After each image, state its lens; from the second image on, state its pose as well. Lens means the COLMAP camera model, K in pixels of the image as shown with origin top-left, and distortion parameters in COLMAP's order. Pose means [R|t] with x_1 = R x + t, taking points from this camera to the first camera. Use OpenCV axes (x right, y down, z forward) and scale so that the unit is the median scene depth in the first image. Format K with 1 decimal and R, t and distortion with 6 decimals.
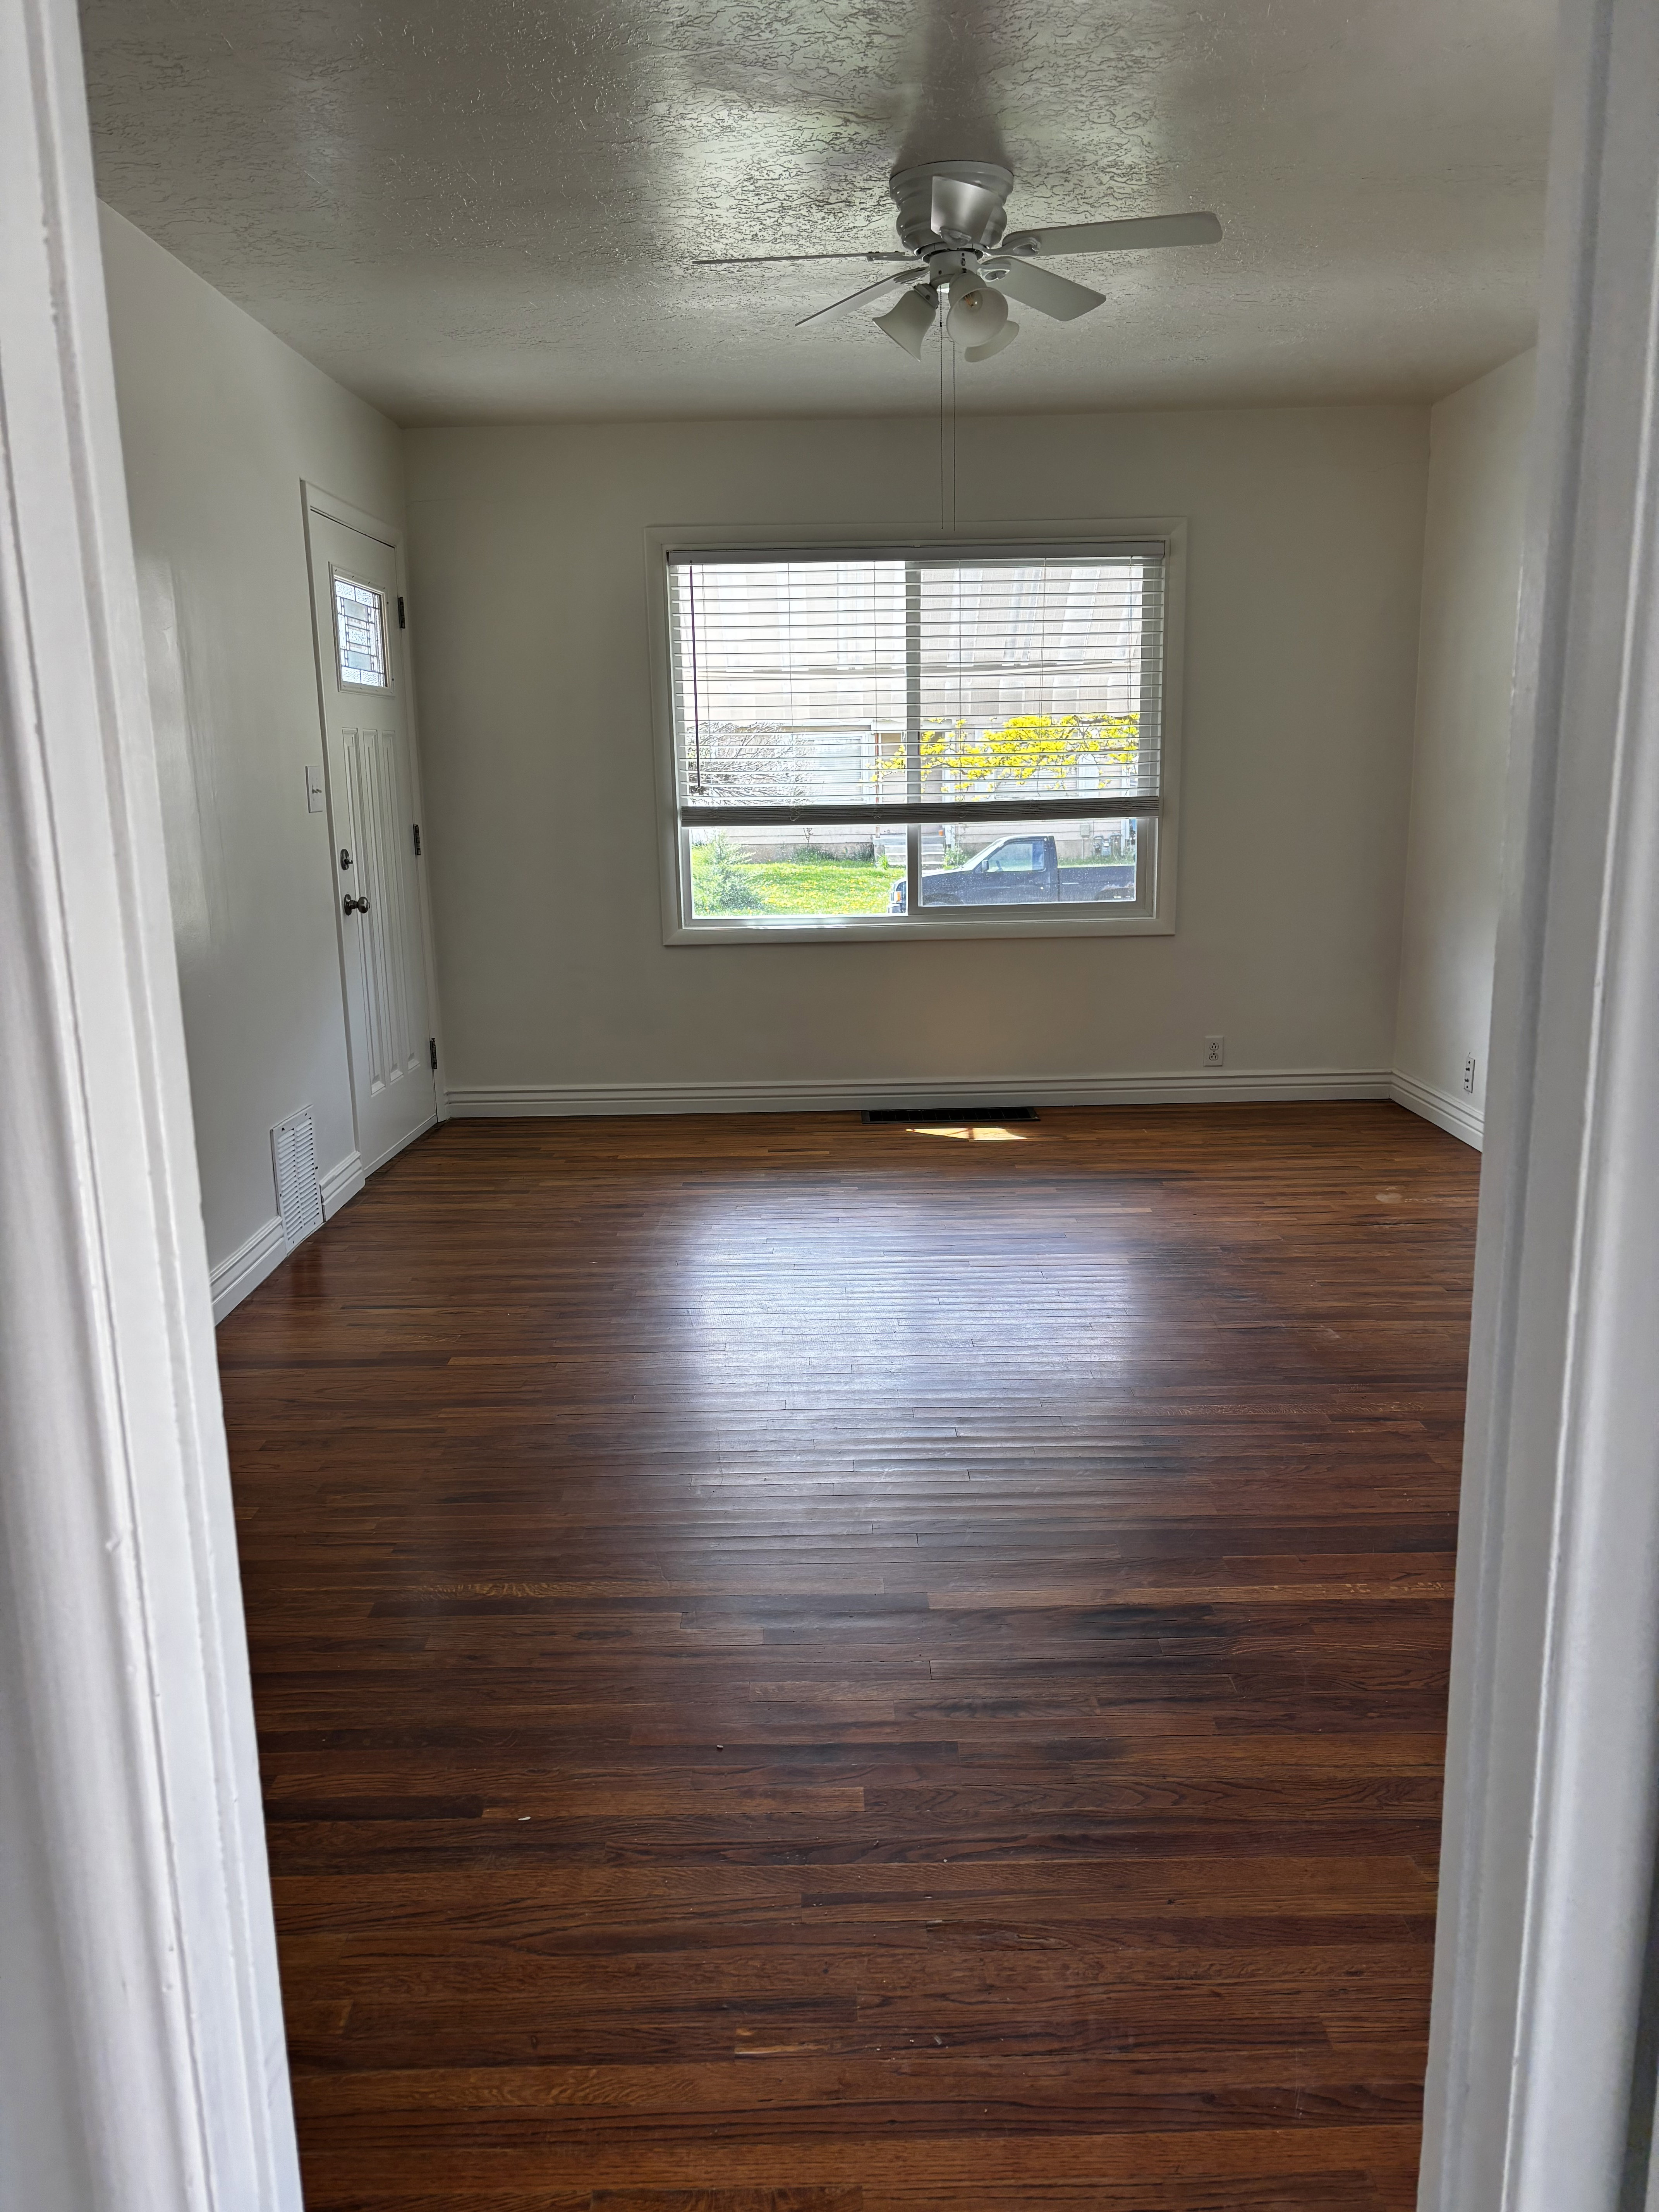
lens RADIAL K [[1707.6, 0, 854.1], [0, 1707.6, 1118.4], [0, 0, 1]] dist [0.056989, -0.065959]
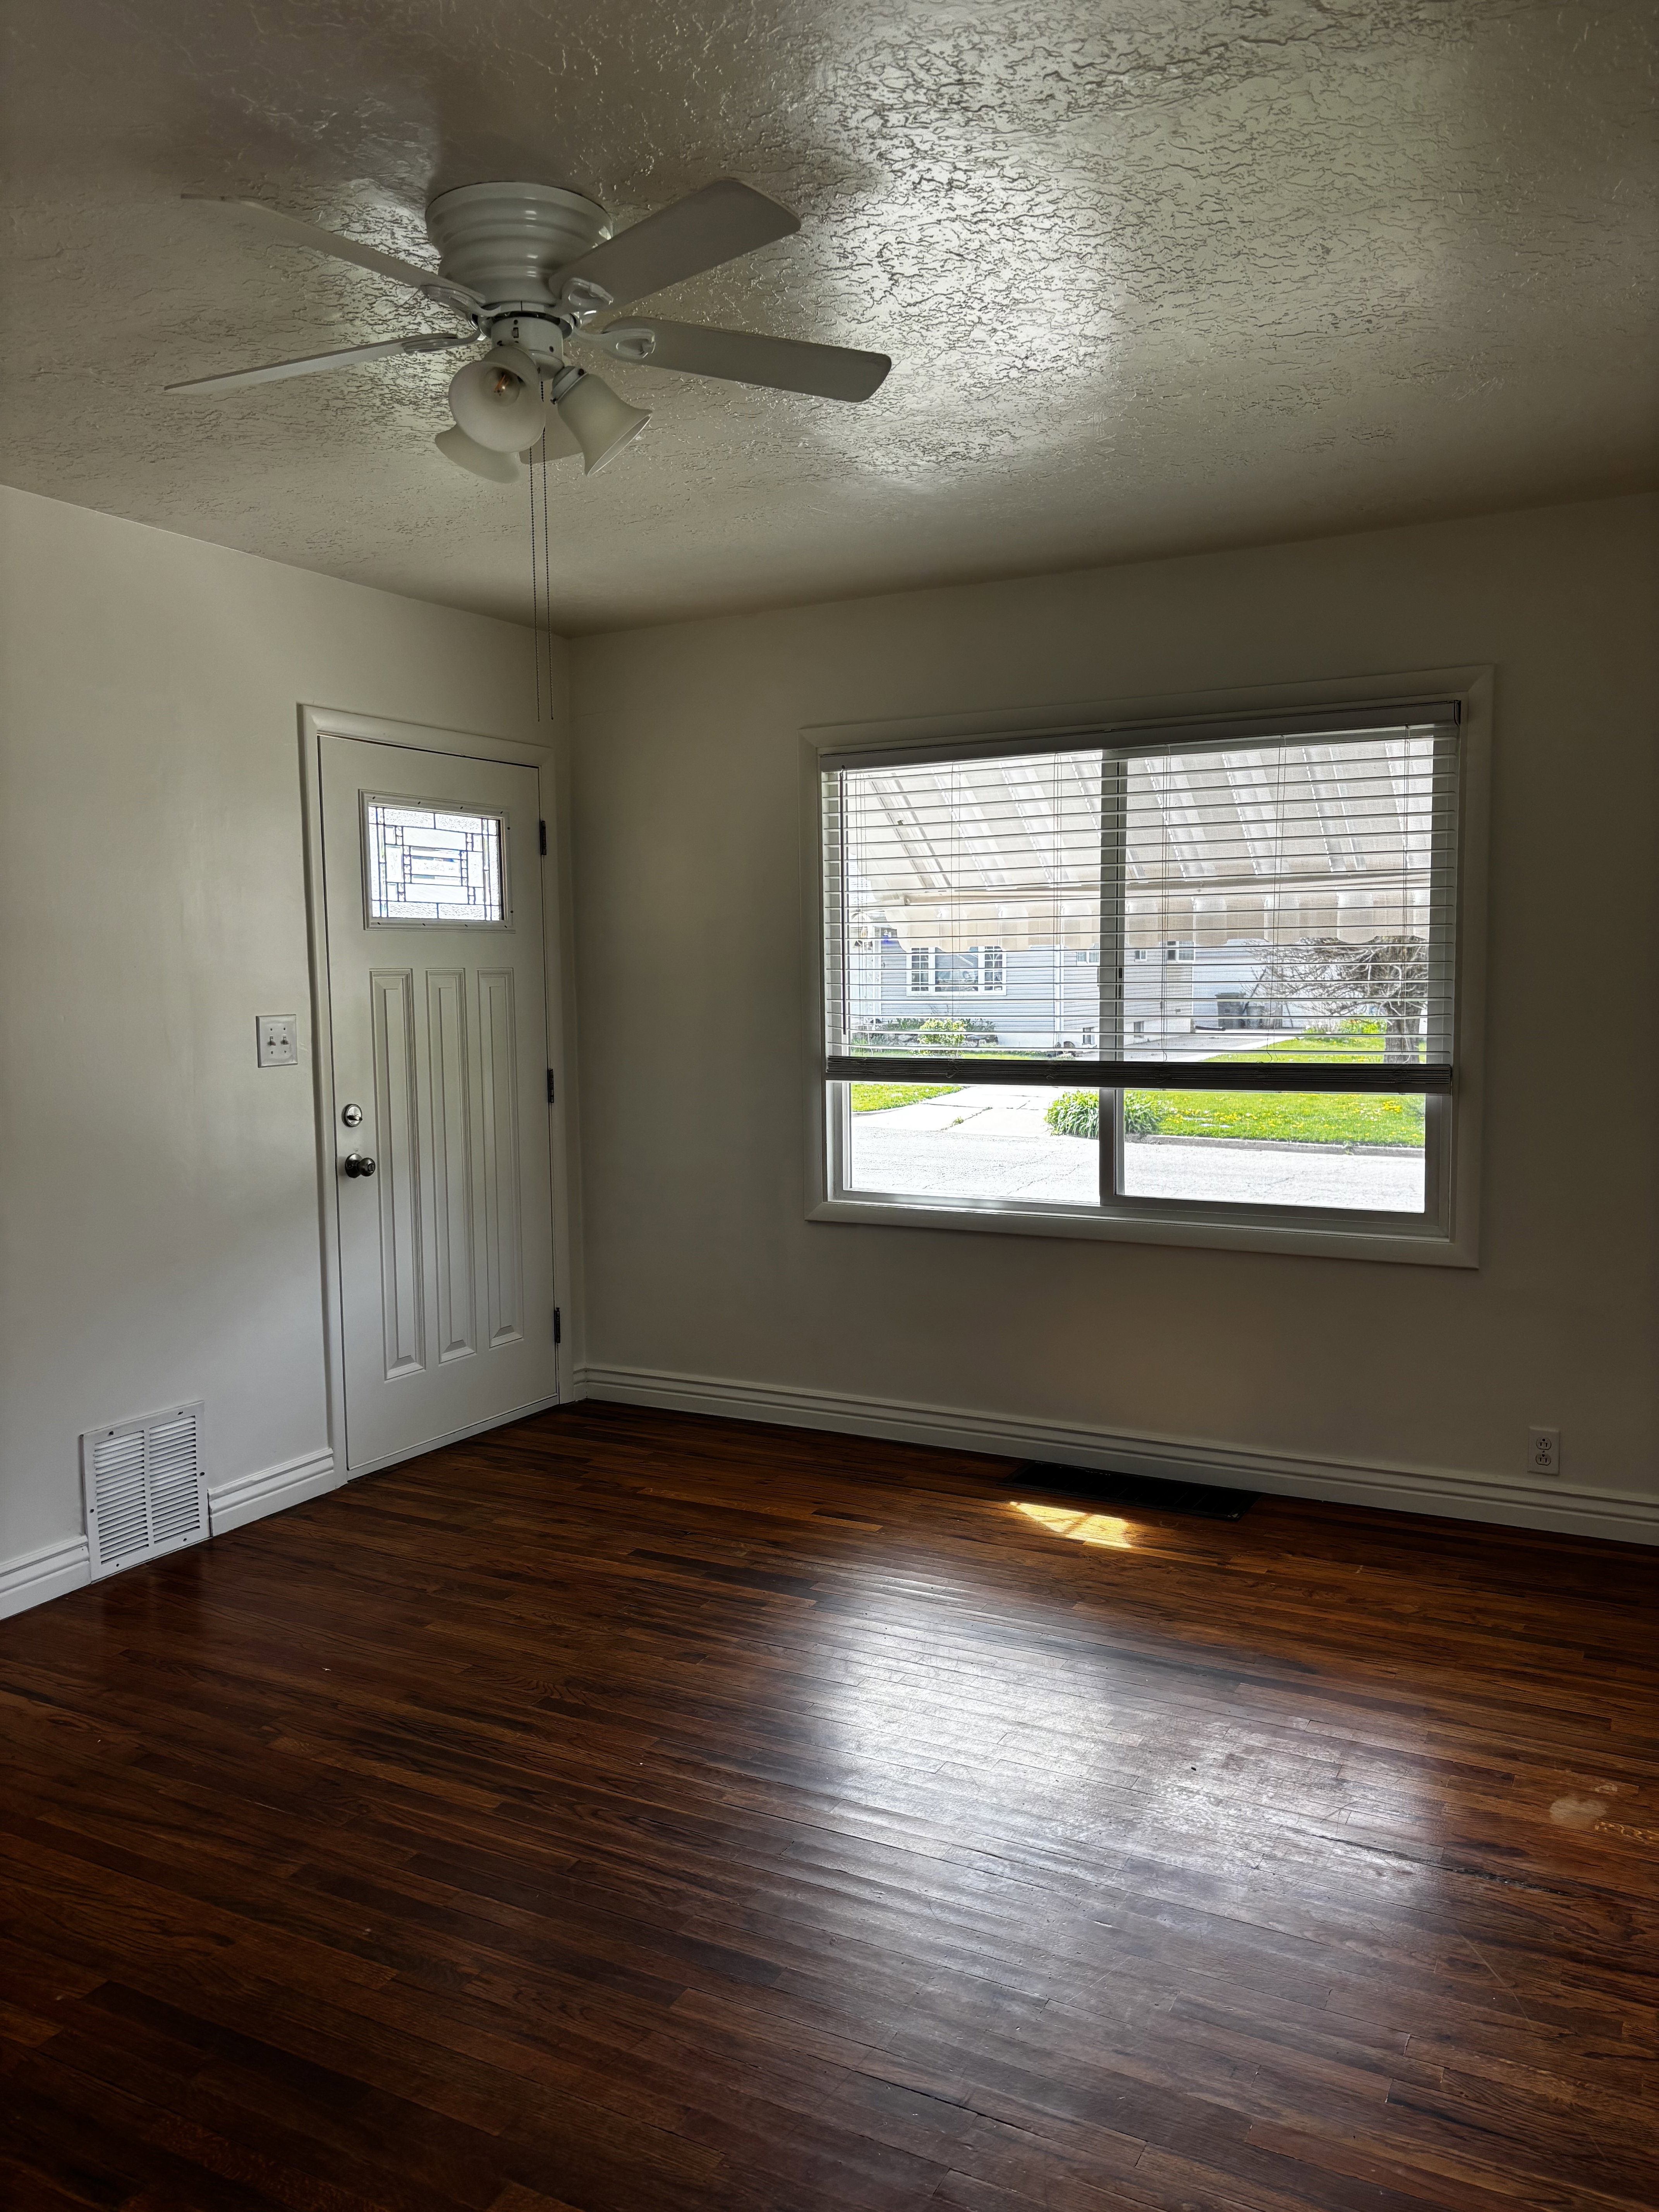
lens RADIAL K [[1707.6, 0, 820.2], [0, 1707.6, 1111.2], [0, 0, 1]] dist [0.056989, -0.065959]
pose [[0.874189, 0.050025, -0.483003, 0.294477], [-0.101729, 0.991474, -0.081430, -0.090836], [0.474811, 0.120321, 0.871824, 0.295882]]
